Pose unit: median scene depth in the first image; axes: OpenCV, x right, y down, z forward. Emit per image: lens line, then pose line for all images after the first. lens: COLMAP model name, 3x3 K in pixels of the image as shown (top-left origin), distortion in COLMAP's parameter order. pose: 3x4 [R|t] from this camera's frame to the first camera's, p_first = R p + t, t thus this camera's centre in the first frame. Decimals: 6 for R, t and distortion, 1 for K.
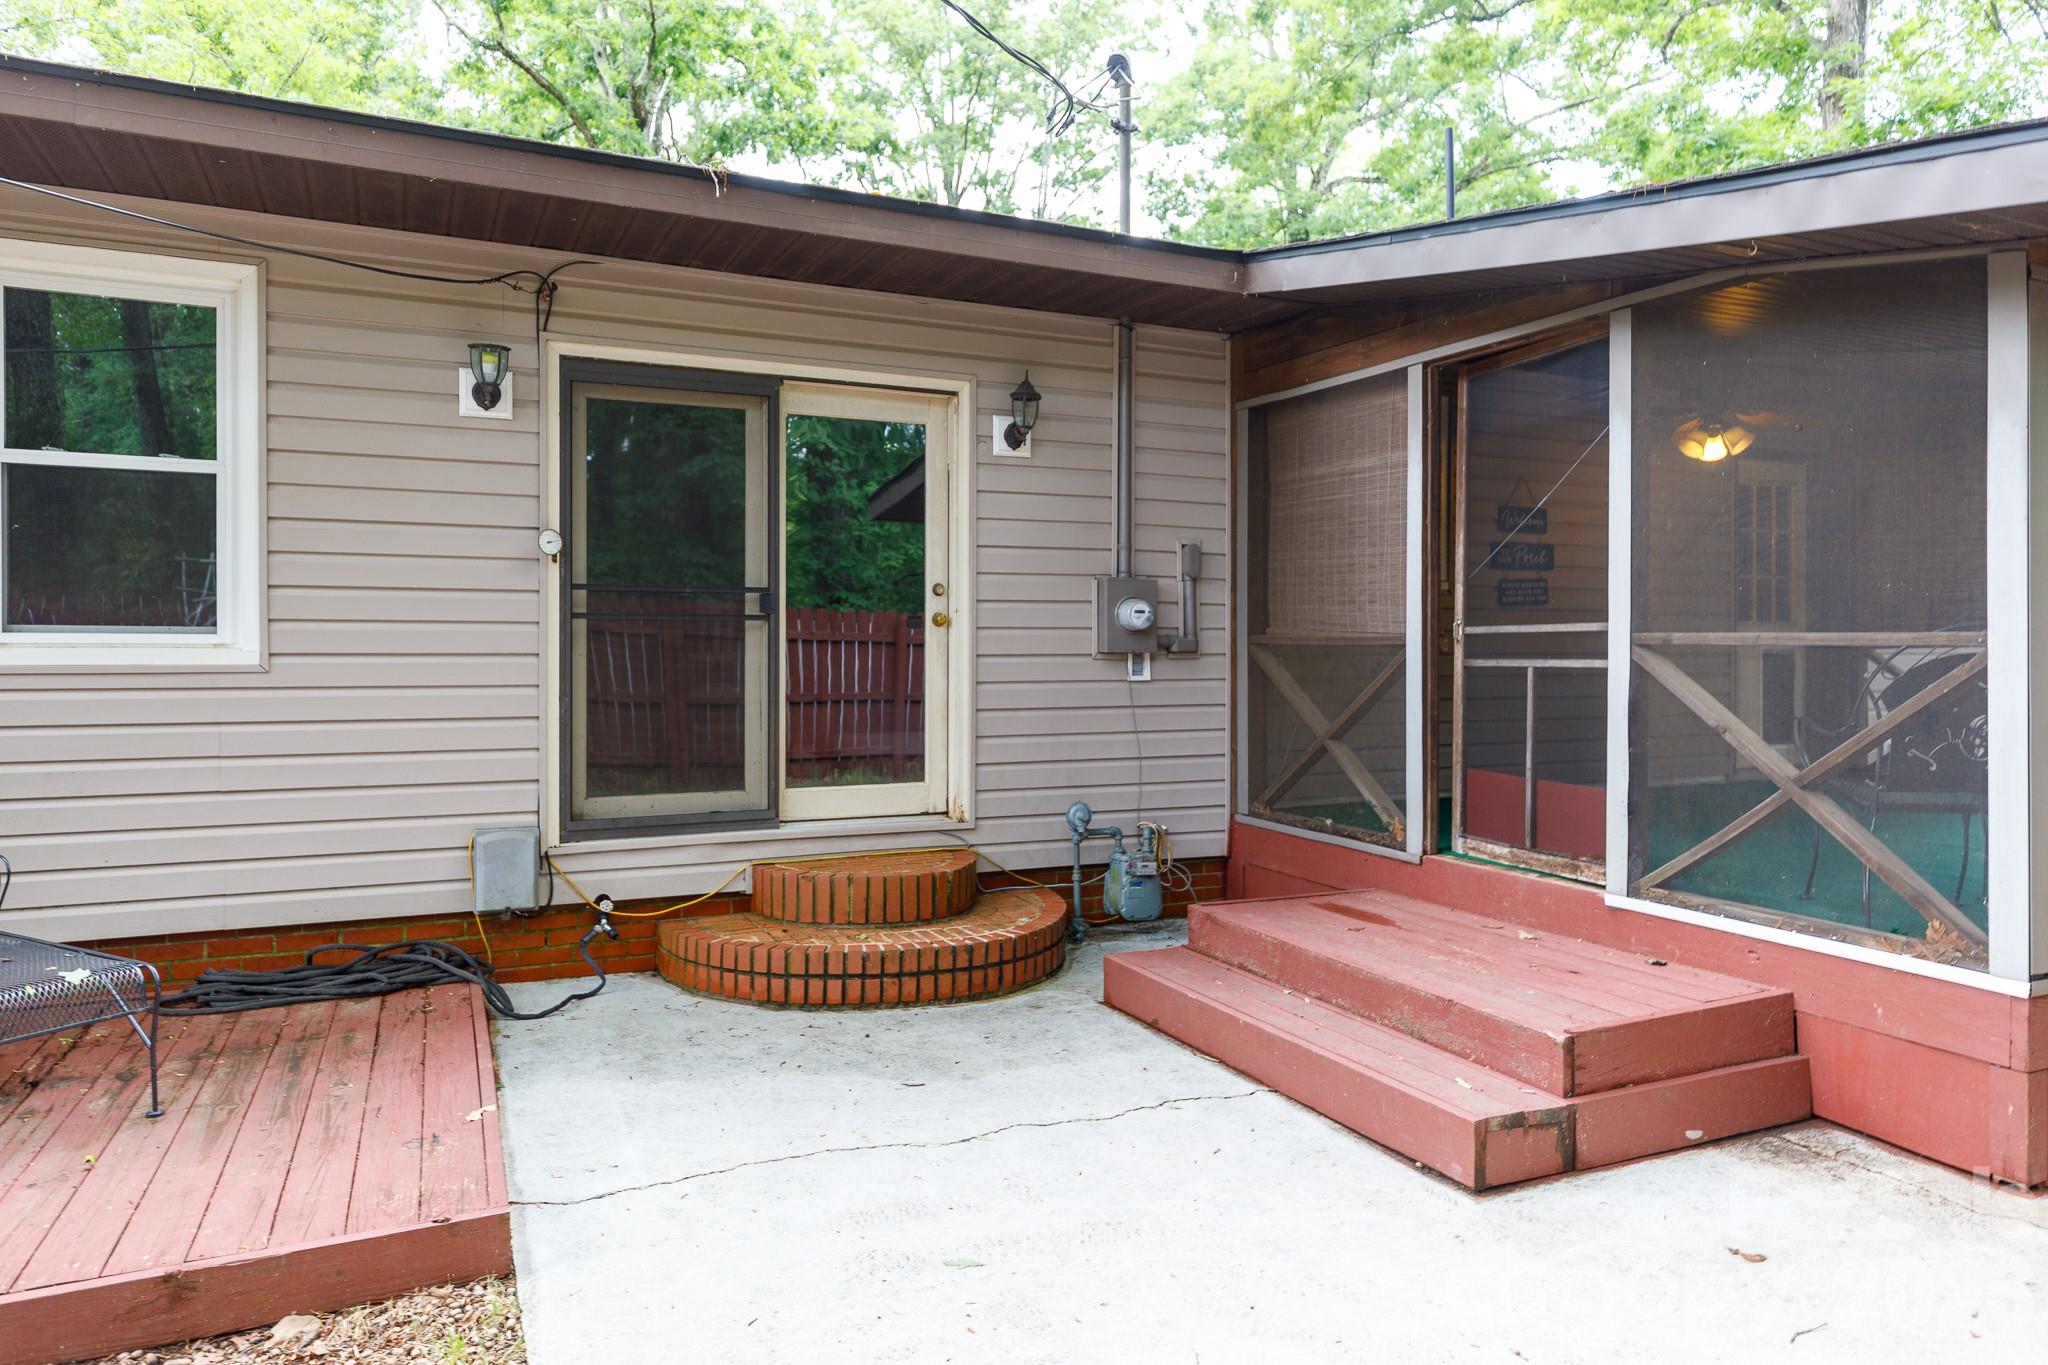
lens RADIAL K [[1293.9, 0, 1029.6], [0, 1293.9, 662.2], [0, 0, 1]] dist [-0.001929, 0.000930]
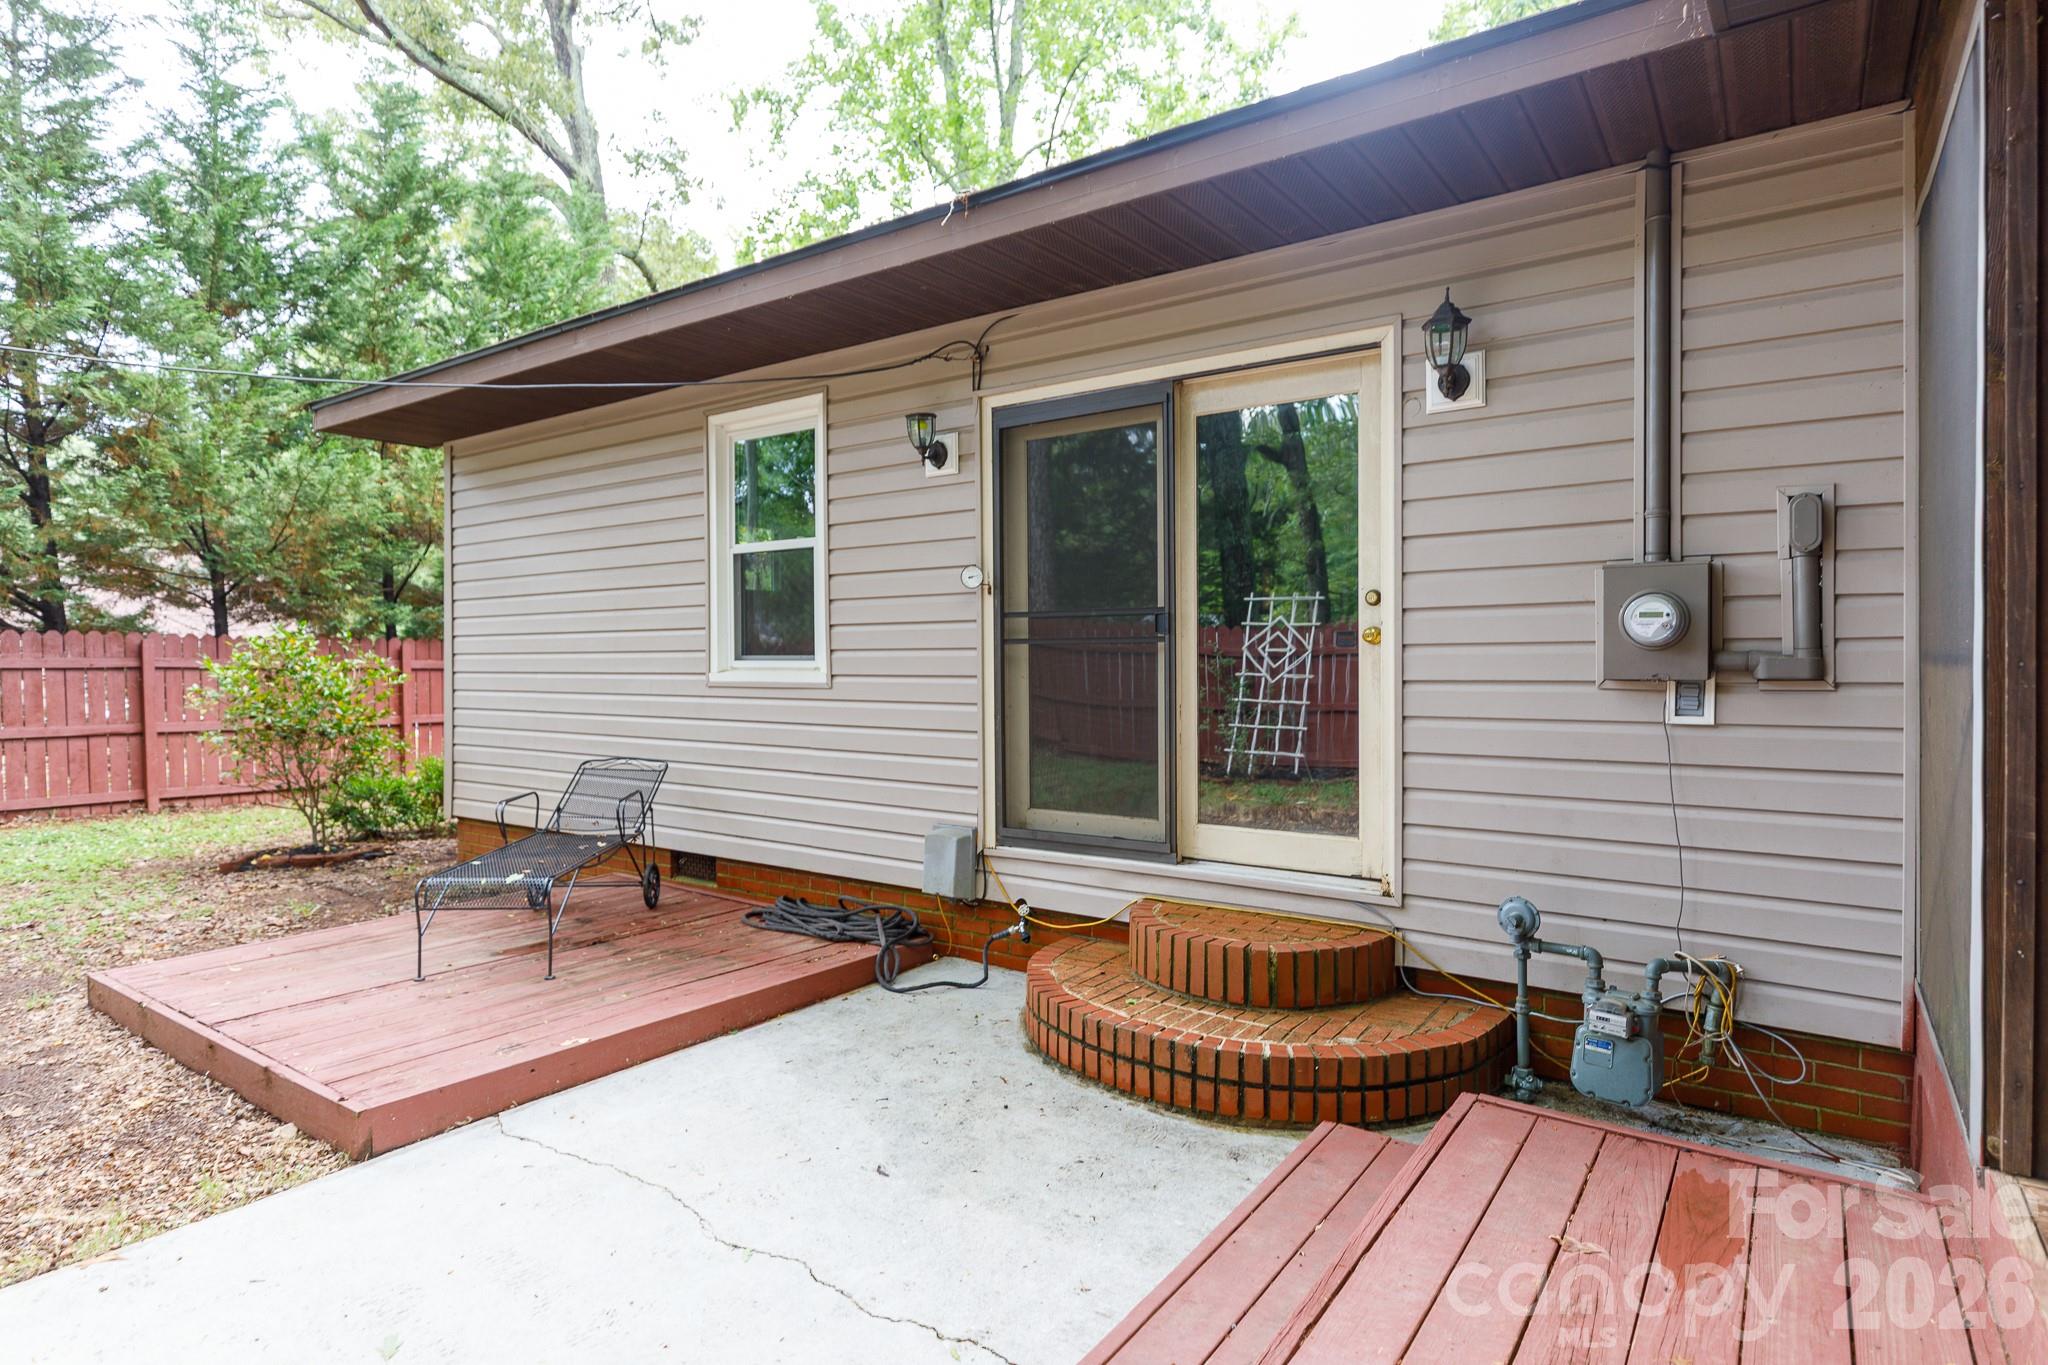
lens RADIAL K [[1083.6, 0, 1024.0], [0, 1083.6, 682.5], [0, 0, 1]] dist [-0.004383, -0.000307]
pose [[0.492741, 0.012543, -0.870086, 0.452840], [-0.007260, 0.999921, 0.010304, -0.010689], [0.870146, 0.001239, 0.492793, 0.549386]]
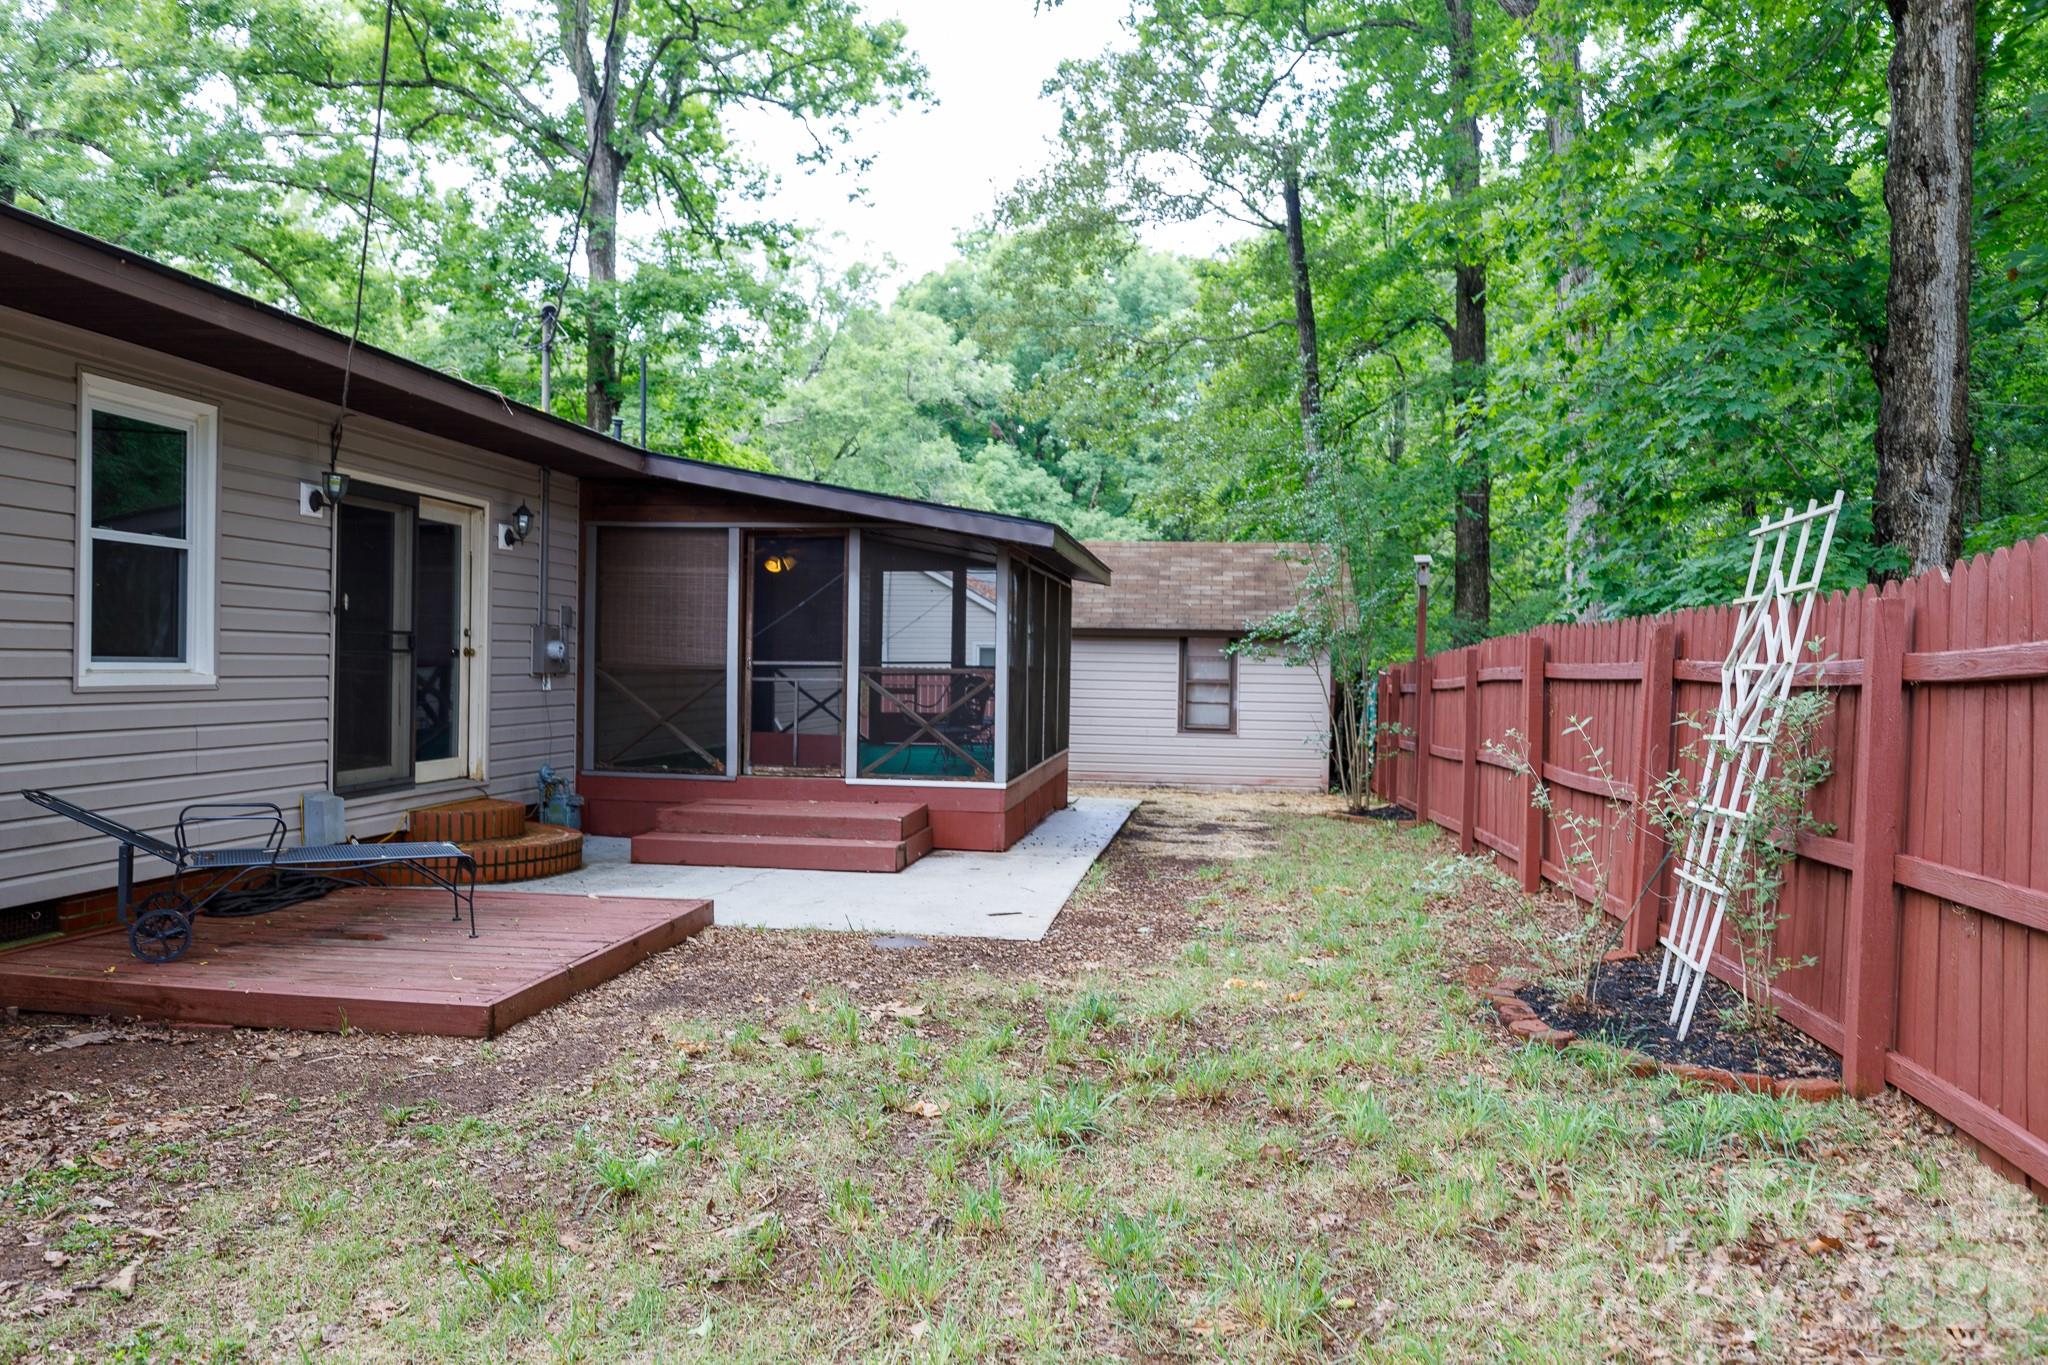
lens RADIAL K [[1402.6, 0, 1024.0], [0, 1402.6, 682.5], [0, 0, 1]] dist [-0.000080, -0.000102]
pose [[0.544490, -0.006168, 0.838744, -1.256073], [0.000521, 0.999975, 0.007015, -0.008878], [-0.838767, -0.003382, 0.544480, -0.533351]]
